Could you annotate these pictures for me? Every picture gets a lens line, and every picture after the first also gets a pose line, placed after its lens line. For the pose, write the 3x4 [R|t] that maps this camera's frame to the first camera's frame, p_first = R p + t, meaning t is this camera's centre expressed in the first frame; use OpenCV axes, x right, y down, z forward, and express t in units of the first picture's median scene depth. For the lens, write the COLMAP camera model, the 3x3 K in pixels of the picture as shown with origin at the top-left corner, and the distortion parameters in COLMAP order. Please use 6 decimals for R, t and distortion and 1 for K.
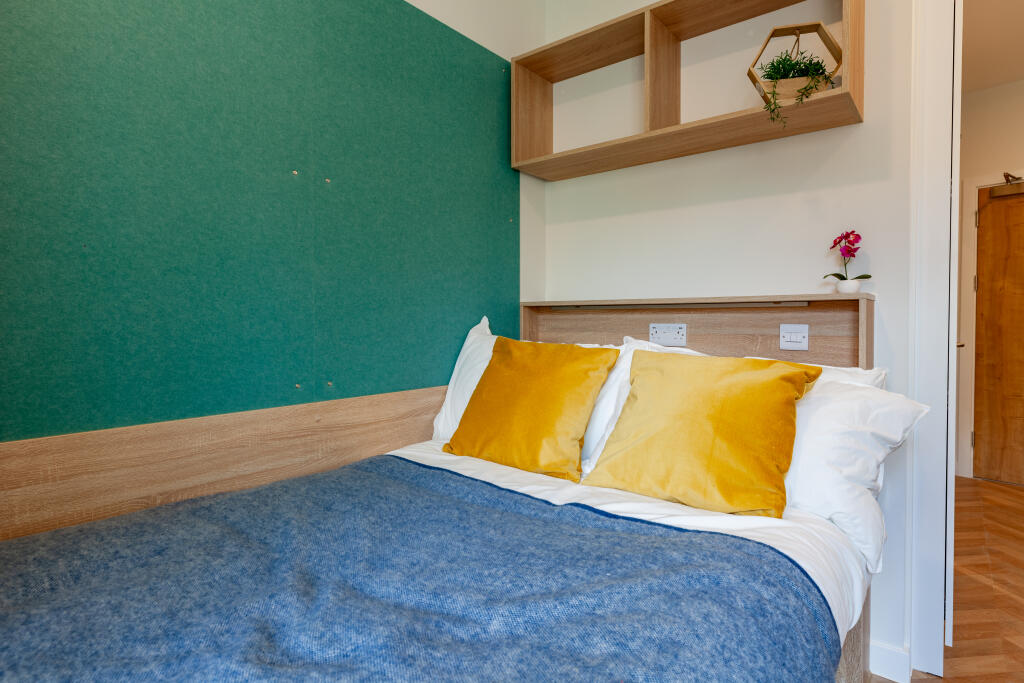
lens RADIAL K [[540.3, 0, 512.0], [0, 540.3, 341.5], [0, 0, 1]] dist [-0.001588, -0.000071]
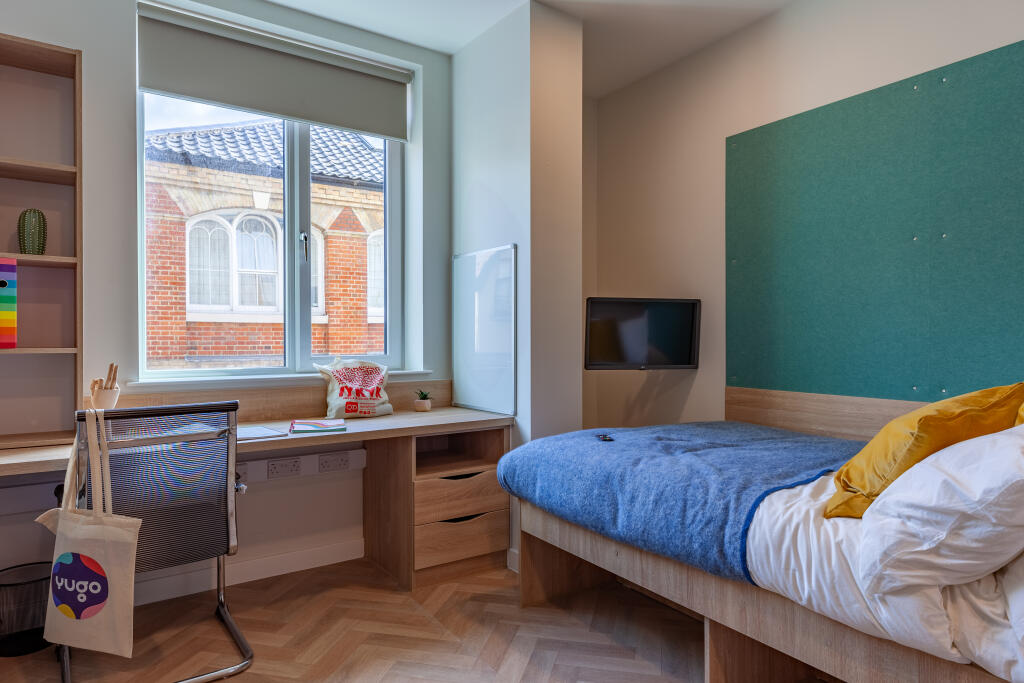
lens RADIAL K [[601.3, 0, 512.0], [0, 601.3, 341.5], [0, 0, 1]] dist [0.000754, 0.000212]
pose [[-0.307348, 0.008197, -0.951562, 1.321776], [-0.034955, 0.999191, 0.019897, -0.032497], [0.950955, 0.039377, -0.306813, 0.440702]]
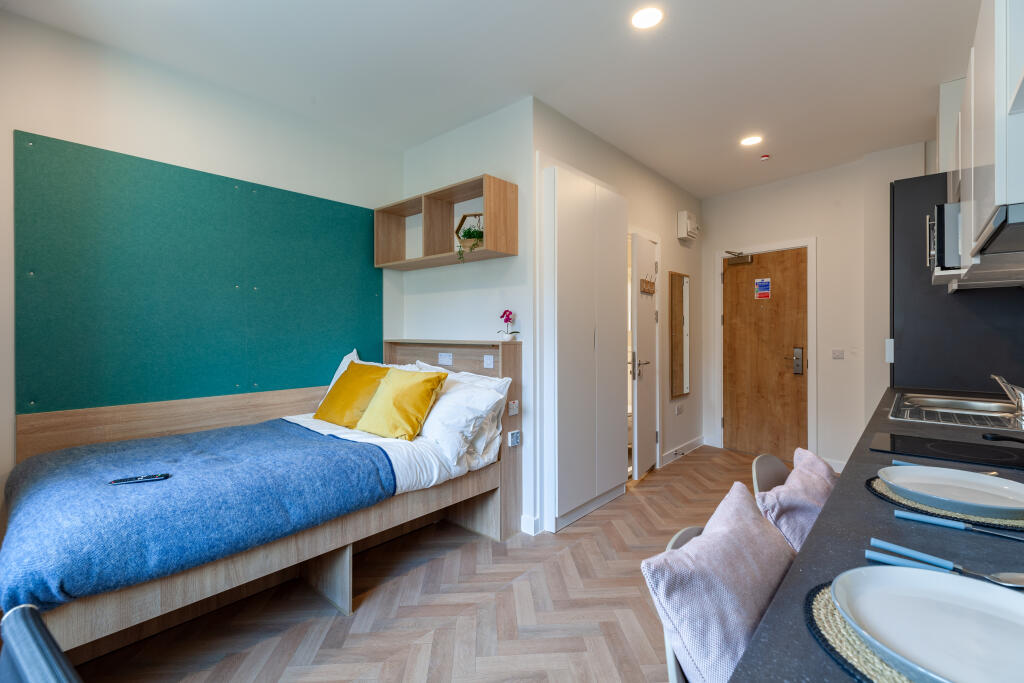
lens RADIAL K [[462.2, 0, 514.2], [0, 462.2, 337.9], [0, 0, 1]] dist [0.002100, -0.000119]
pose [[0.998815, -0.001678, -0.048646, 0.731414], [0.000509, 0.999711, -0.024028, -0.057658], [0.048672, 0.023975, 0.998527, -0.727065]]
